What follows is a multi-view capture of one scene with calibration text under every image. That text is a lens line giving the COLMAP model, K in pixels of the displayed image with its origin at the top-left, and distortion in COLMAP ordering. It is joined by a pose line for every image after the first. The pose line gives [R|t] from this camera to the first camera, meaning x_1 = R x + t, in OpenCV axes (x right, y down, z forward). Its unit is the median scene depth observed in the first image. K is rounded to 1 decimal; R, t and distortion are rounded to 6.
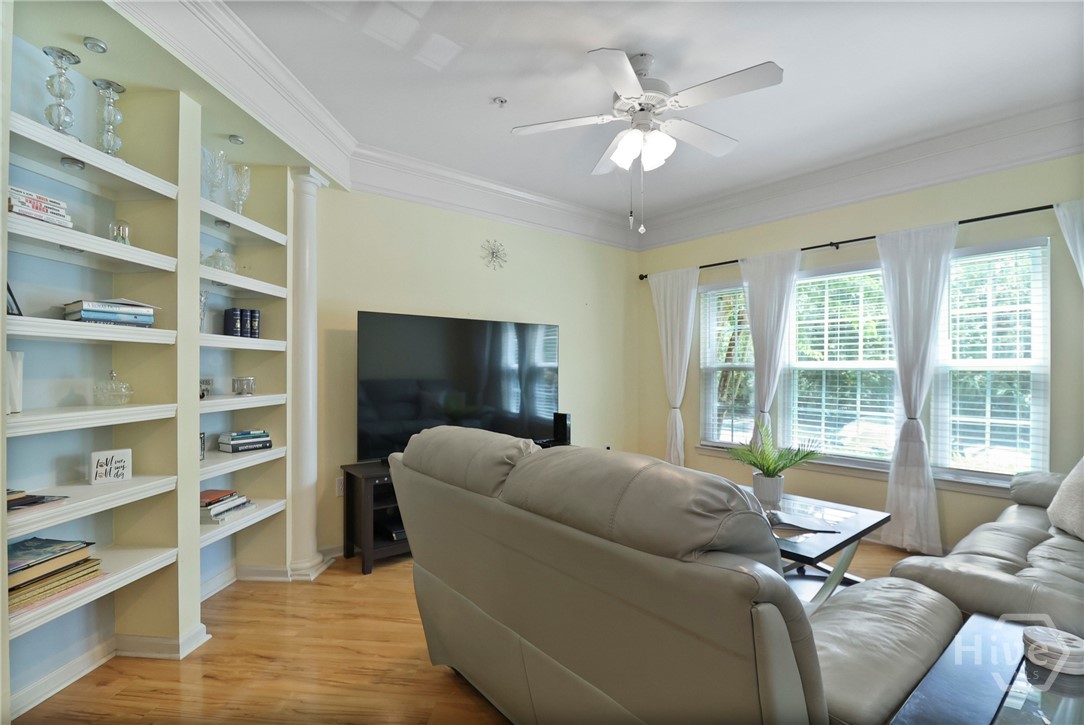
lens RADIAL K [[507.1, 0, 535.2], [0, 507.1, 367.3], [0, 0, 1]] dist [-0.002256, -0.013040]
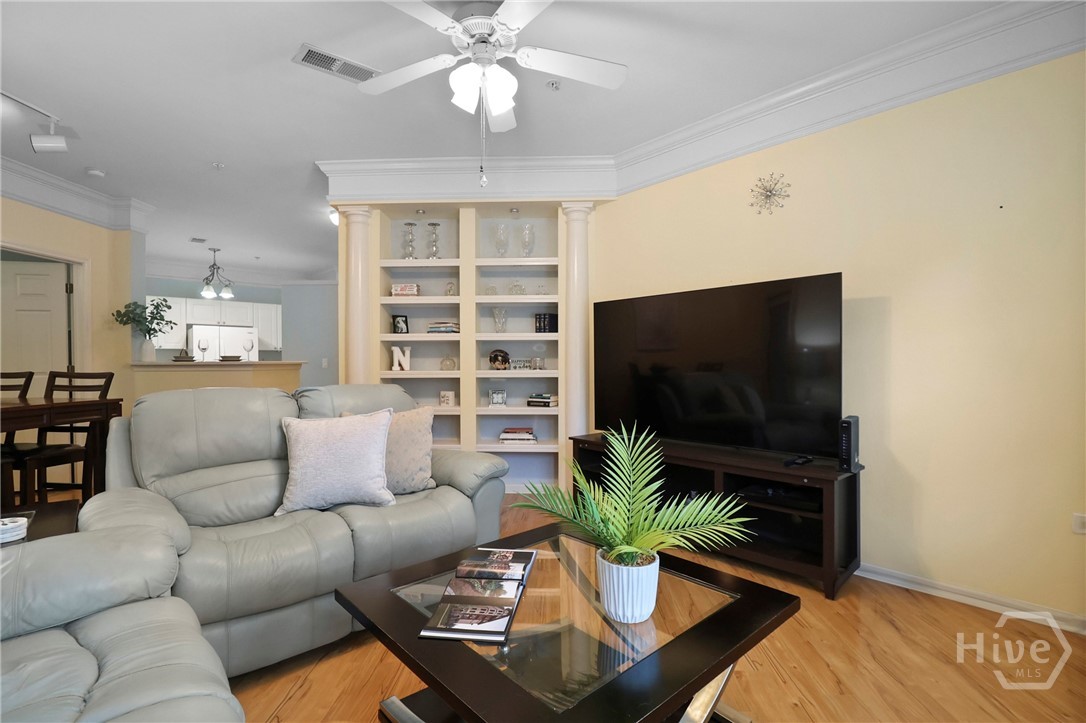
lens RADIAL K [[508.0, 0, 536.2], [0, 508.0, 366.3], [0, 0, 1]] dist [-0.002256, -0.013040]
pose [[0.042467, 0.005601, -0.999082, 0.945415], [0.007264, 0.999956, 0.005915, 0.033766], [0.999071, -0.007508, 0.042425, 0.908646]]
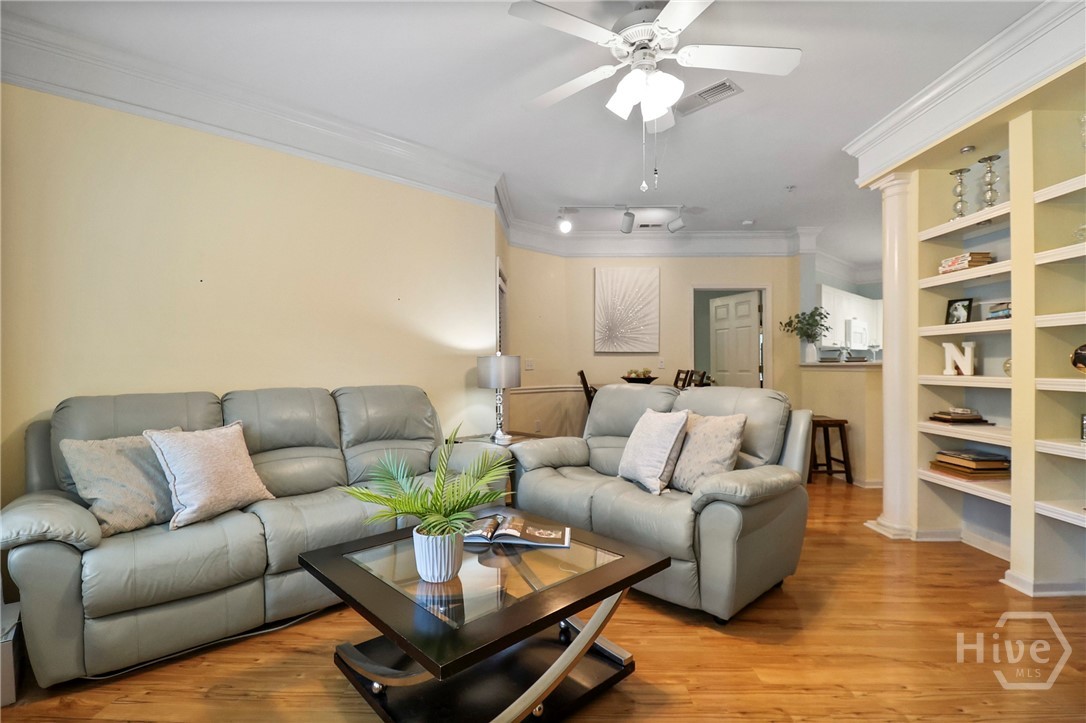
lens RADIAL K [[508.0, 0, 536.2], [0, 508.0, 366.3], [0, 0, 1]] dist [-0.002256, -0.013040]
pose [[-0.997692, 0.004005, -0.067777, 0.394564], [0.004012, 0.999992, 0.000032, 0.029322], [0.067776, -0.000240, -0.997701, 1.606895]]
